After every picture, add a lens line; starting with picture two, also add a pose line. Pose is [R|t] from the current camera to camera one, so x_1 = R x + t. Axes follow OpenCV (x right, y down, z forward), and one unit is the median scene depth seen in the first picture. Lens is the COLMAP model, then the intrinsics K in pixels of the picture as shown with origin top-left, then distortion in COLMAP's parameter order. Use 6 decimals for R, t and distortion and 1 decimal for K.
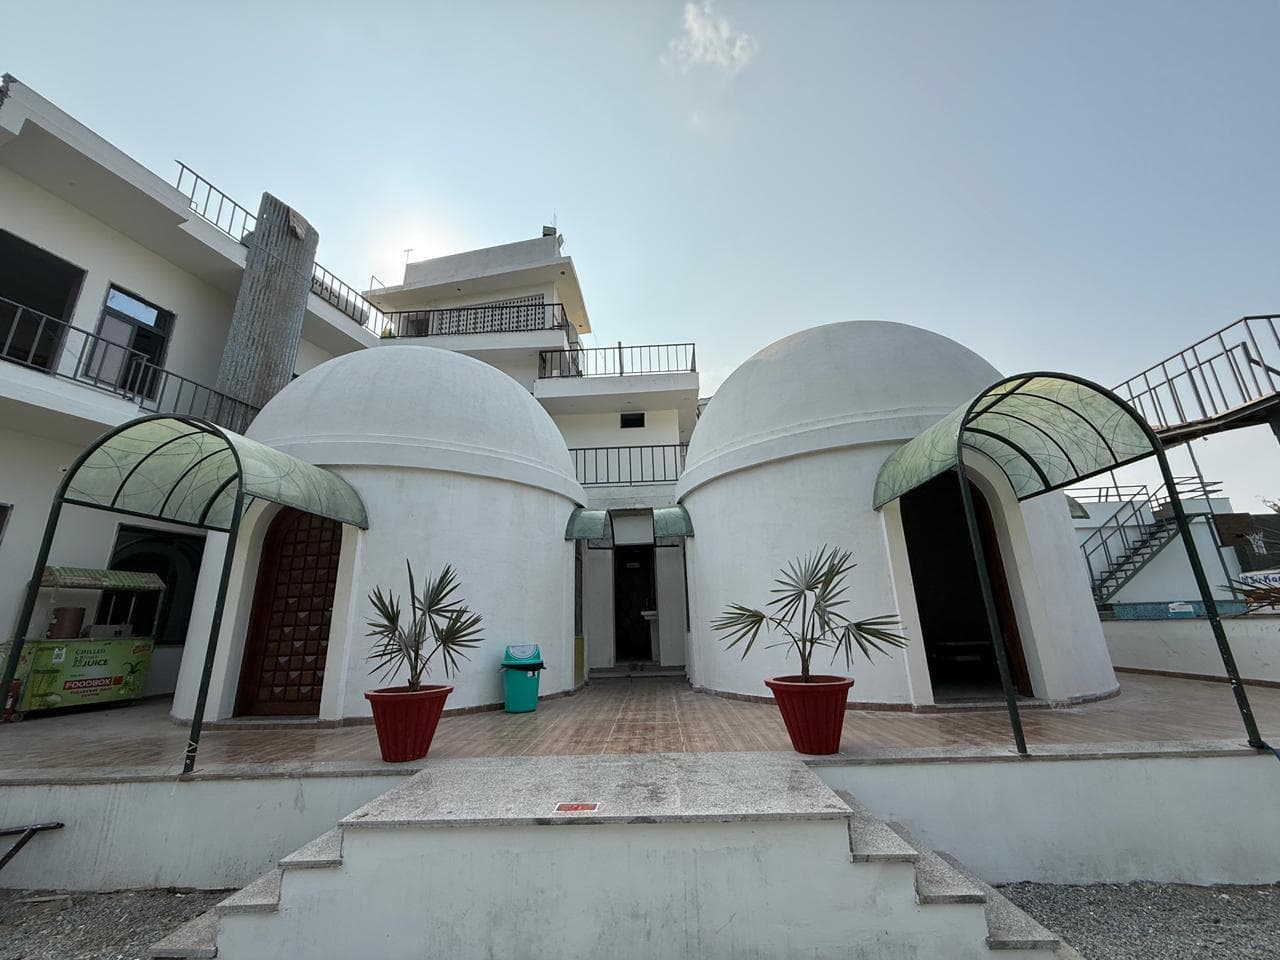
lens RADIAL K [[511.4, 0, 636.0], [0, 511.4, 480.1], [0, 0, 1]] dist [-0.003559, 0.001115]
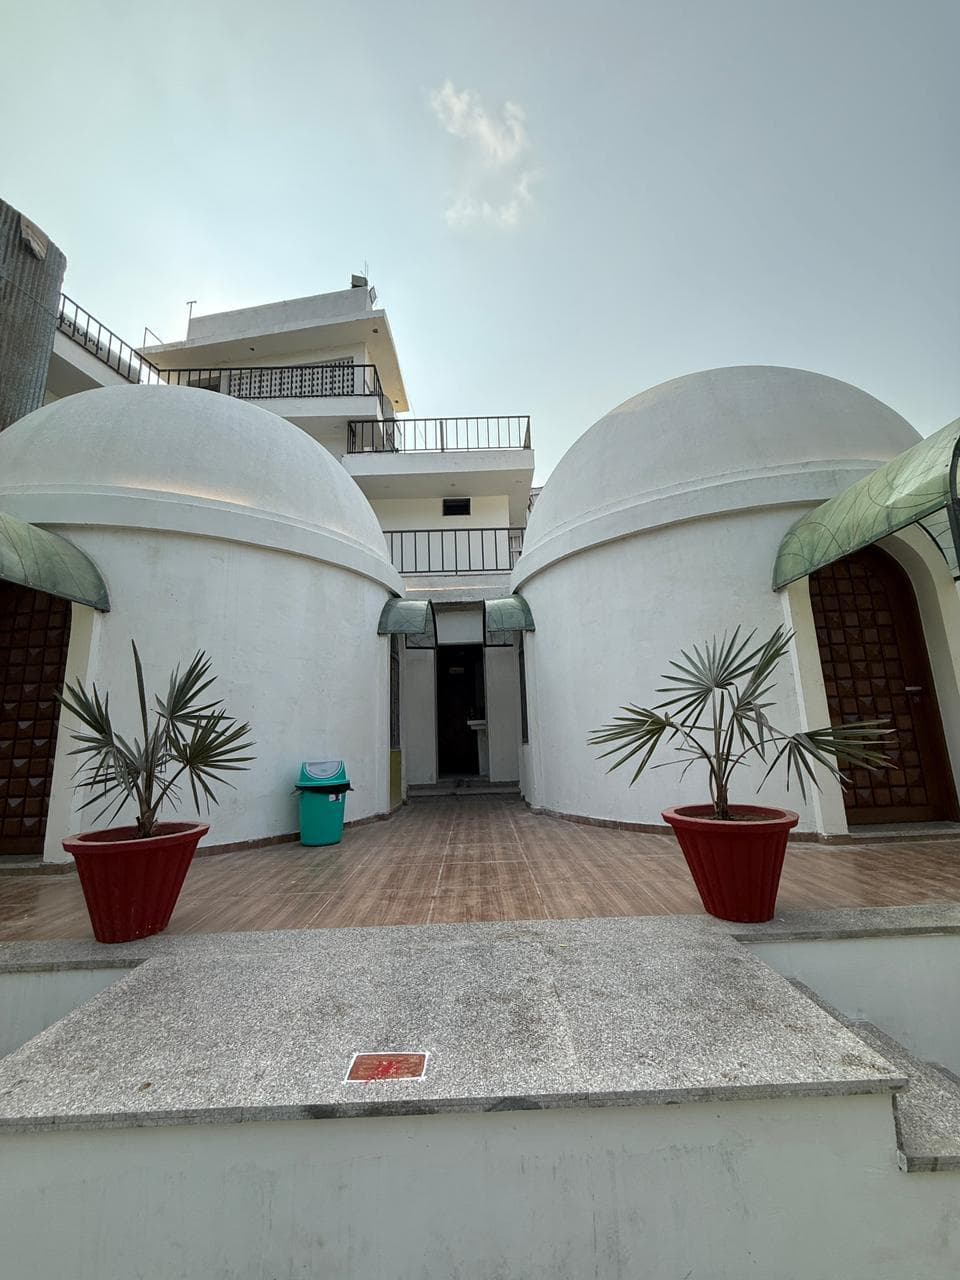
lens RADIAL K [[511.4, 0, 478.5], [0, 511.4, 638.1], [0, 0, 1]] dist [-0.003559, 0.001115]
pose [[0.998809, 0.005601, 0.048461, -0.022267], [-0.009875, 0.996035, 0.088409, 0.063566], [-0.047774, -0.088782, 0.994905, 0.229524]]
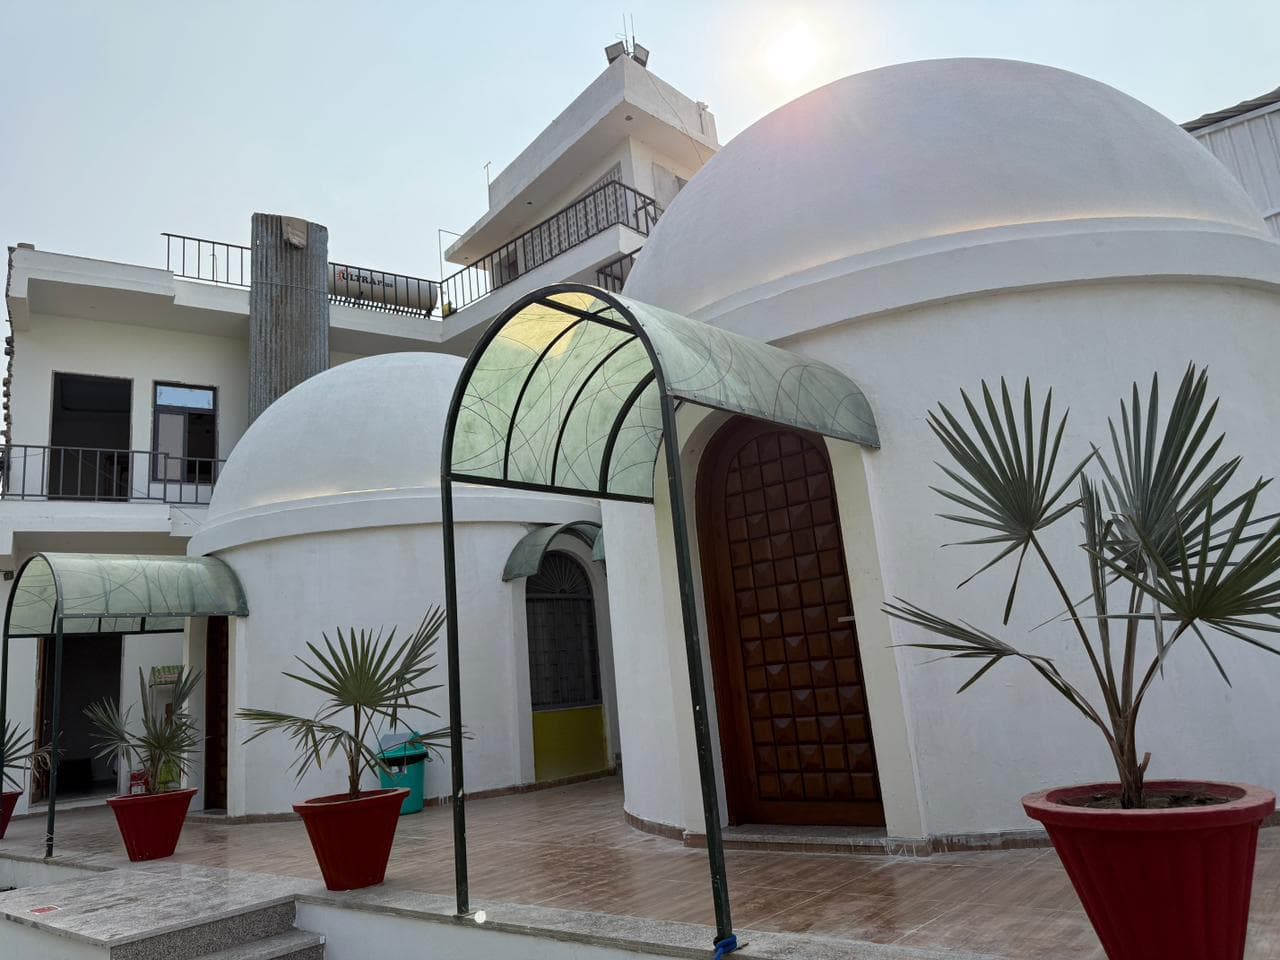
lens RADIAL K [[908.0, 0, 639.5], [0, 908.0, 484.1], [0, 0, 1]] dist [0.038720, -0.044829]
pose [[0.770203, -0.180924, -0.611599, 1.057707], [0.243206, 0.969781, 0.019393, 0.006810], [0.589608, -0.163681, 0.790930, 0.156636]]
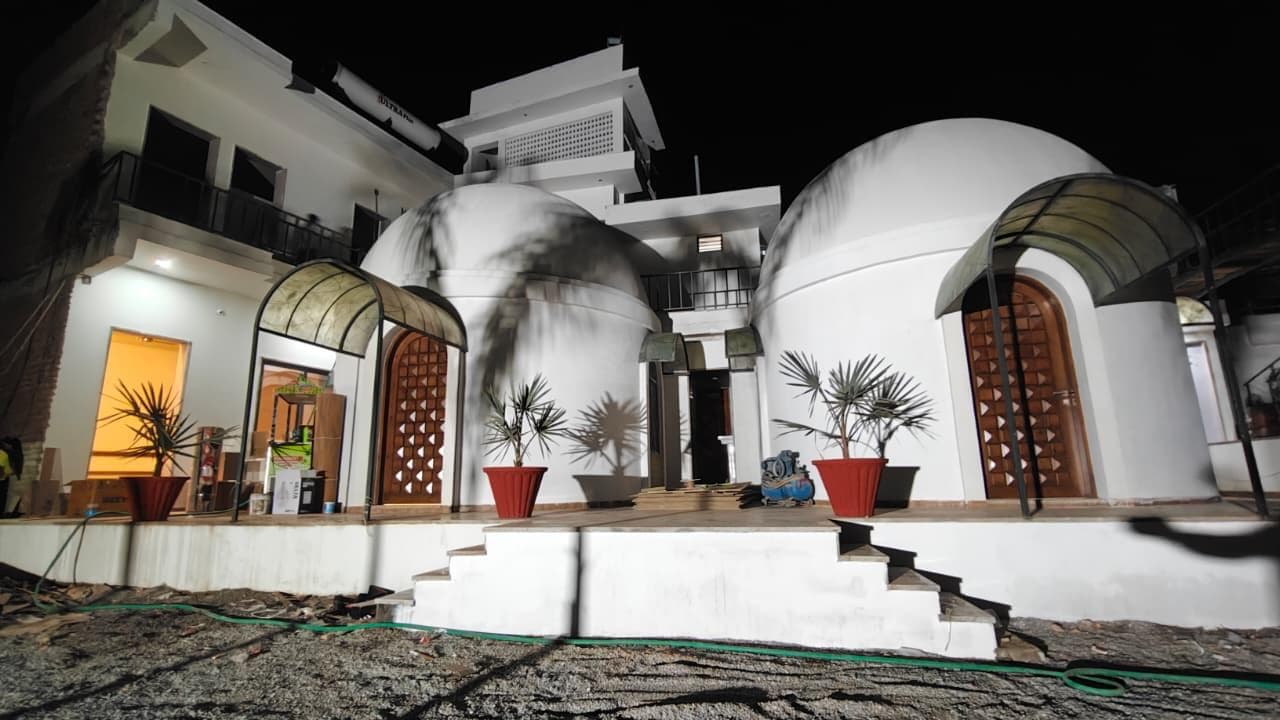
lens RADIAL K [[590.0, 0, 628.9], [0, 590.0, 364.3], [0, 0, 1]] dist [0.010938, -0.000862]
pose [[0.984854, -0.022143, -0.171967, 0.065511], [0.035698, 0.996458, 0.076137, 0.034311], [0.169672, -0.081123, 0.982156, -0.259217]]
